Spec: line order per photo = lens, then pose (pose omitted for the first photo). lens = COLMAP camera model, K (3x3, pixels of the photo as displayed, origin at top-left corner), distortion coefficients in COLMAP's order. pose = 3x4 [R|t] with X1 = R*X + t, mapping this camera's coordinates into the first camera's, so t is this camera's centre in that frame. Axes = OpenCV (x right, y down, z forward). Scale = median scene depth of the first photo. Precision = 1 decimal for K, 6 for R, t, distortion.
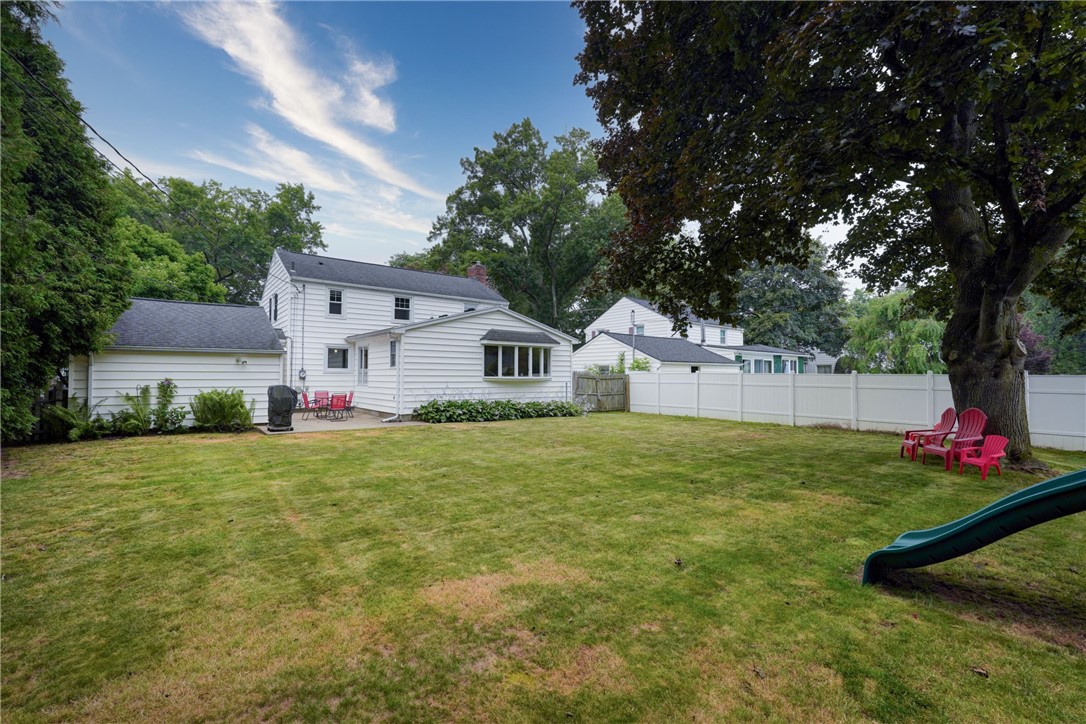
lens RADIAL K [[490.7, 0, 543.0], [0, 490.7, 362.0], [0, 0, 1]] dist [-0.001094, 0.000062]
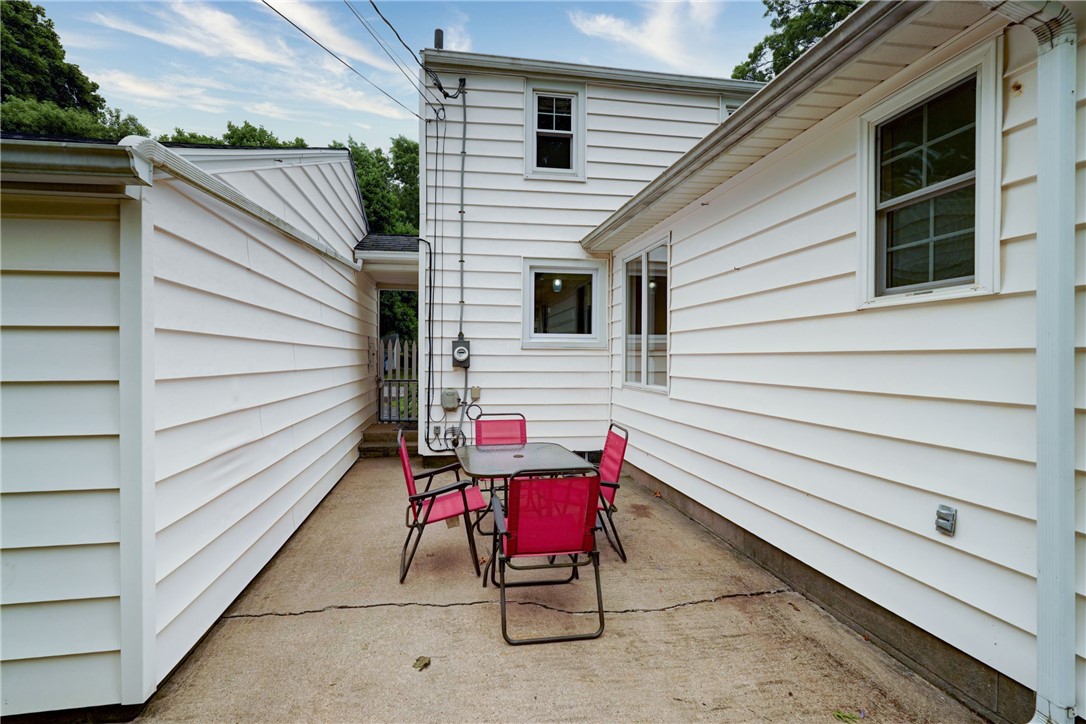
lens RADIAL K [[490.7, 0, 543.0], [0, 490.7, 362.0], [0, 0, 1]] dist [-0.001094, 0.000062]
pose [[0.895120, 0.004090, -0.445806, -0.284927], [0.010740, 0.999470, 0.030734, 0.021316], [0.445695, -0.032298, 0.894602, 0.703754]]
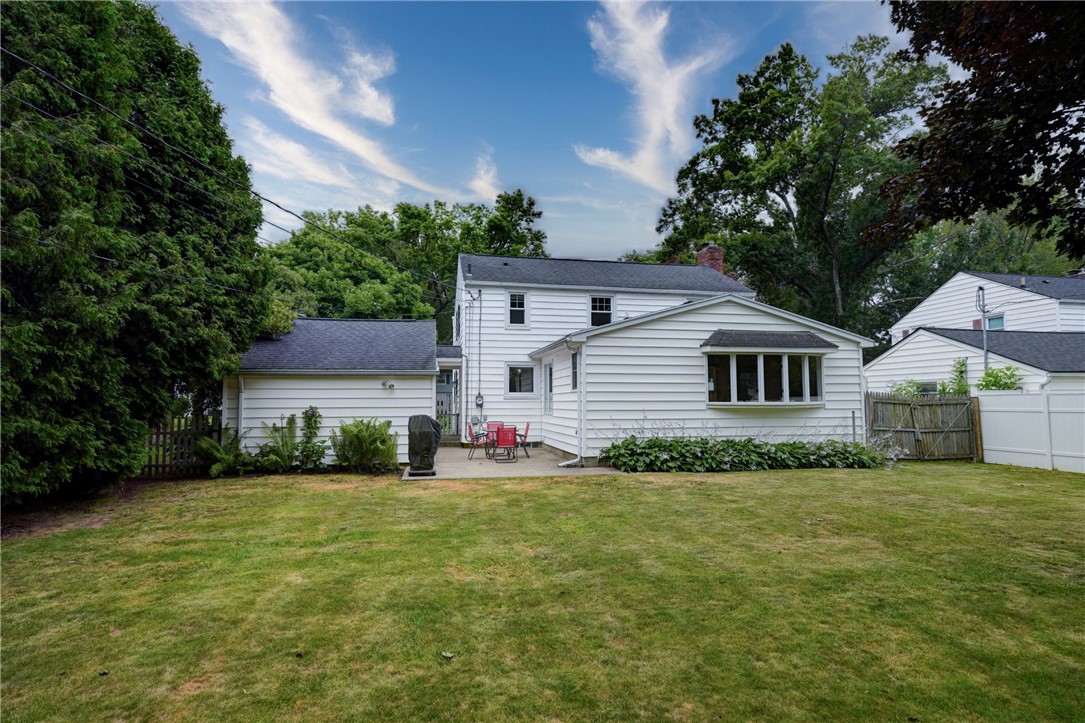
lens RADIAL K [[574.4, 0, 540.1], [0, 574.4, 367.8], [0, 0, 1]] dist [-0.000801, 0.000773]
pose [[0.890996, -0.032502, -0.452847, 0.027198], [0.019211, 0.999240, -0.033919, 0.005190], [0.453605, 0.021521, 0.890943, 0.193786]]
